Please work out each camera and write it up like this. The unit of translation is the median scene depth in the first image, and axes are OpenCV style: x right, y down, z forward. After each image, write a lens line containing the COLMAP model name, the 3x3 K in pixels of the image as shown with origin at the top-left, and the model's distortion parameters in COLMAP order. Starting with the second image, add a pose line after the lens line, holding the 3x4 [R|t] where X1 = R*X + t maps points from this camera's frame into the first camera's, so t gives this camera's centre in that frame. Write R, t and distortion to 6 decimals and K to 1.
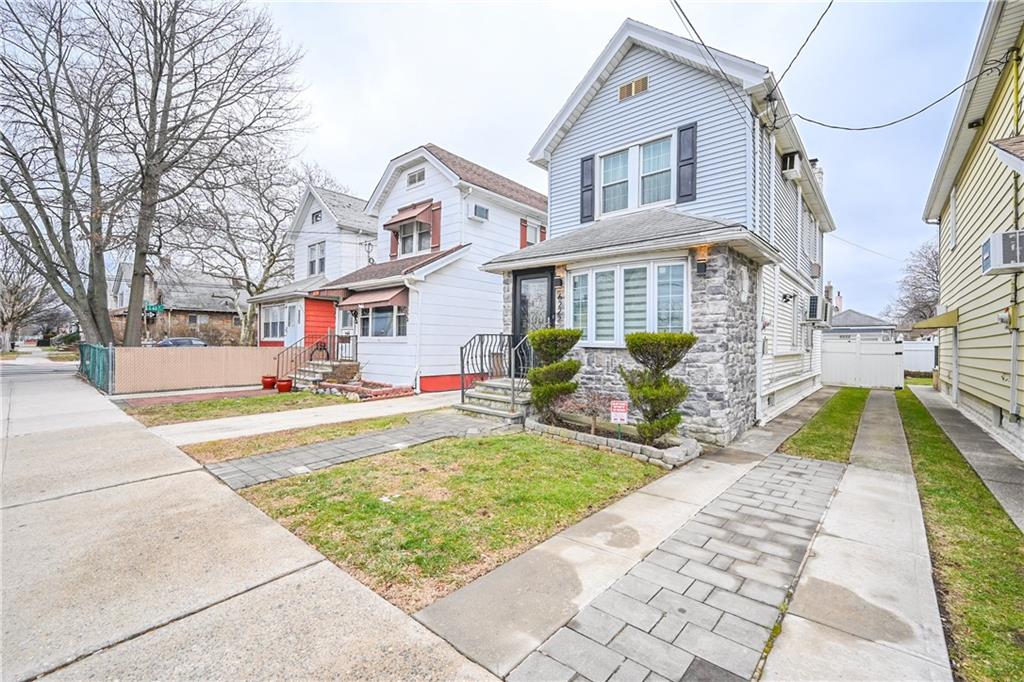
lens RADIAL K [[436.4, 0, 512.0], [0, 436.4, 341.0], [0, 0, 1]] dist [0.000847, -0.000029]
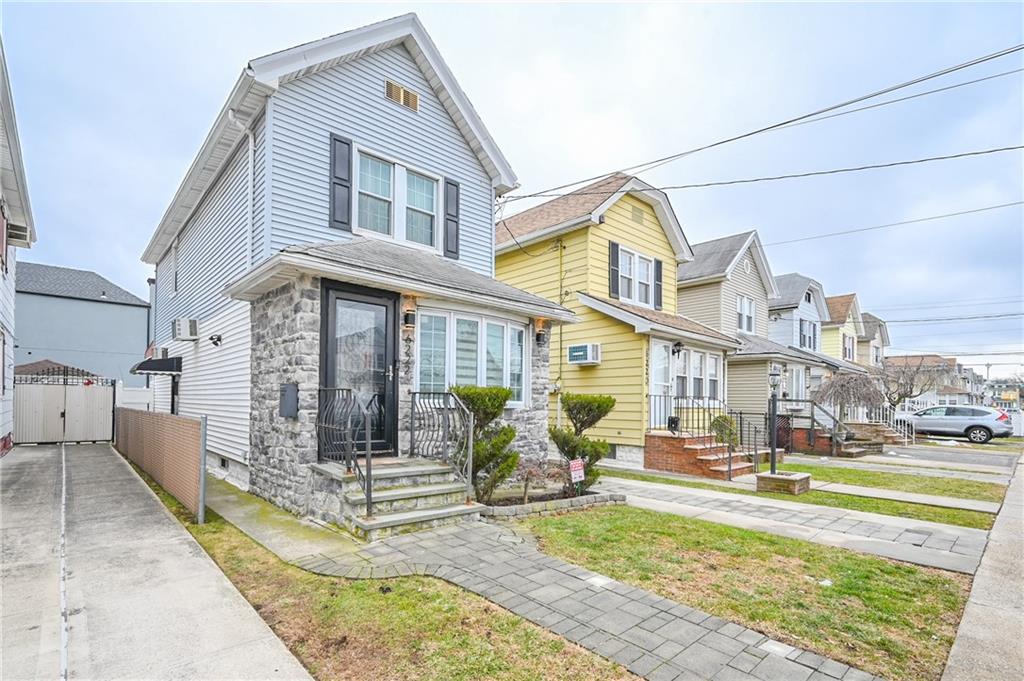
lens RADIAL K [[484.4, 0, 493.0], [0, 484.4, 397.0], [0, 0, 1]] dist [-0.000791, -0.000449]
pose [[0.121971, -0.001315, 0.992533, -0.626690], [-0.017122, 0.999848, 0.003429, -0.009626], [-0.992386, -0.017412, 0.121929, 0.711510]]
